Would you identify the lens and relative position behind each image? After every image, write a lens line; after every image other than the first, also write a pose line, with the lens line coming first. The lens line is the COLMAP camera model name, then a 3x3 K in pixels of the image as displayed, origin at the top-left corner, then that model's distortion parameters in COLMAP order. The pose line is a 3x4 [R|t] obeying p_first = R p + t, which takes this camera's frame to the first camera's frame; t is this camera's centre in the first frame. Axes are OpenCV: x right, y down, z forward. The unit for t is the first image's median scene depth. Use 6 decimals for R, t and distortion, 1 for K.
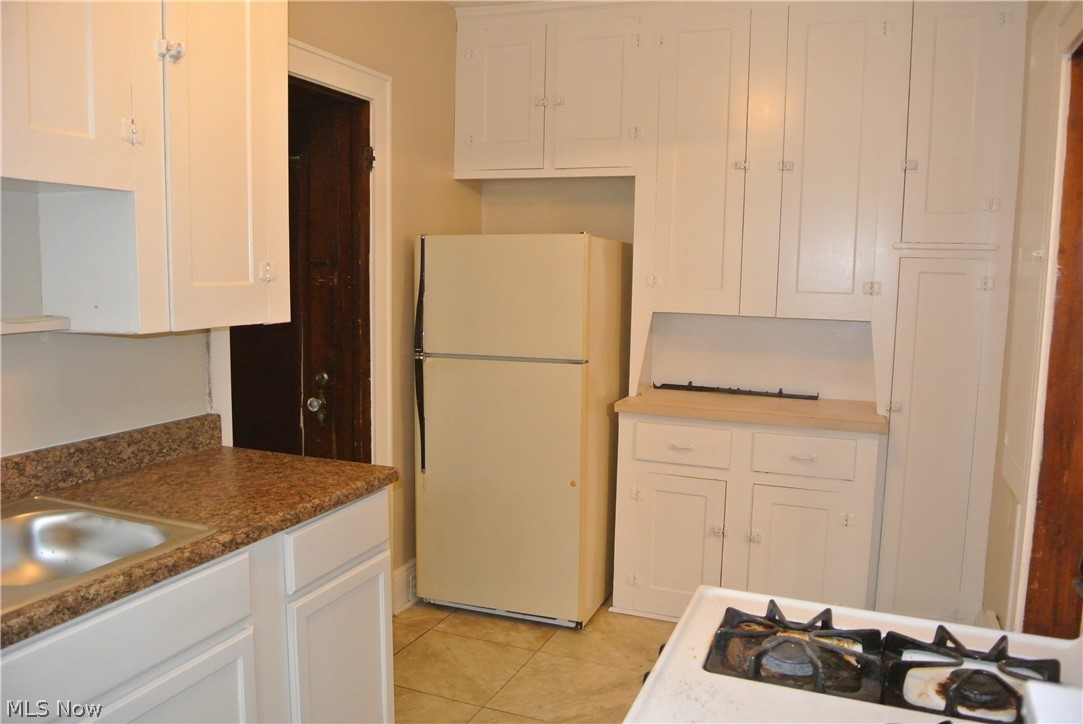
lens RADIAL K [[836.9, 0, 541.5], [0, 836.9, 362.0], [0, 0, 1]] dist [-0.088160, 0.038414]
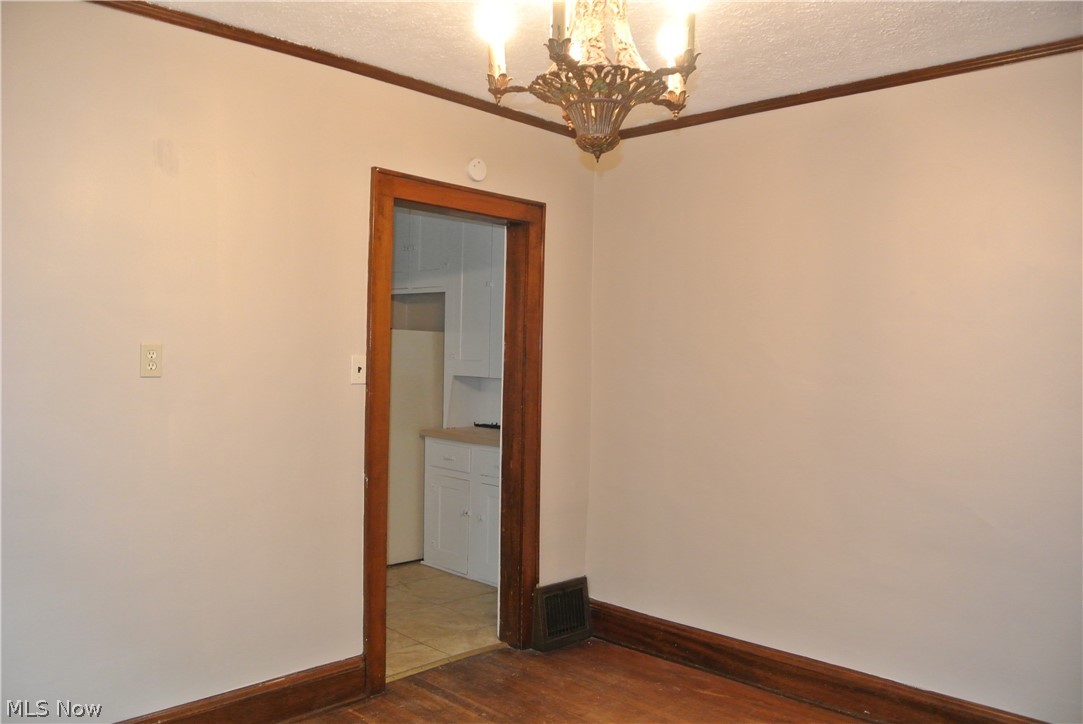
lens RADIAL K [[836.9, 0, 541.5], [0, 836.9, 362.0], [0, 0, 1]] dist [-0.088160, 0.038414]
pose [[0.926347, 0.008161, -0.376583, 0.902662], [-0.048219, 0.994109, -0.097068, 0.062317], [0.373573, 0.108077, 0.921283, -0.418824]]
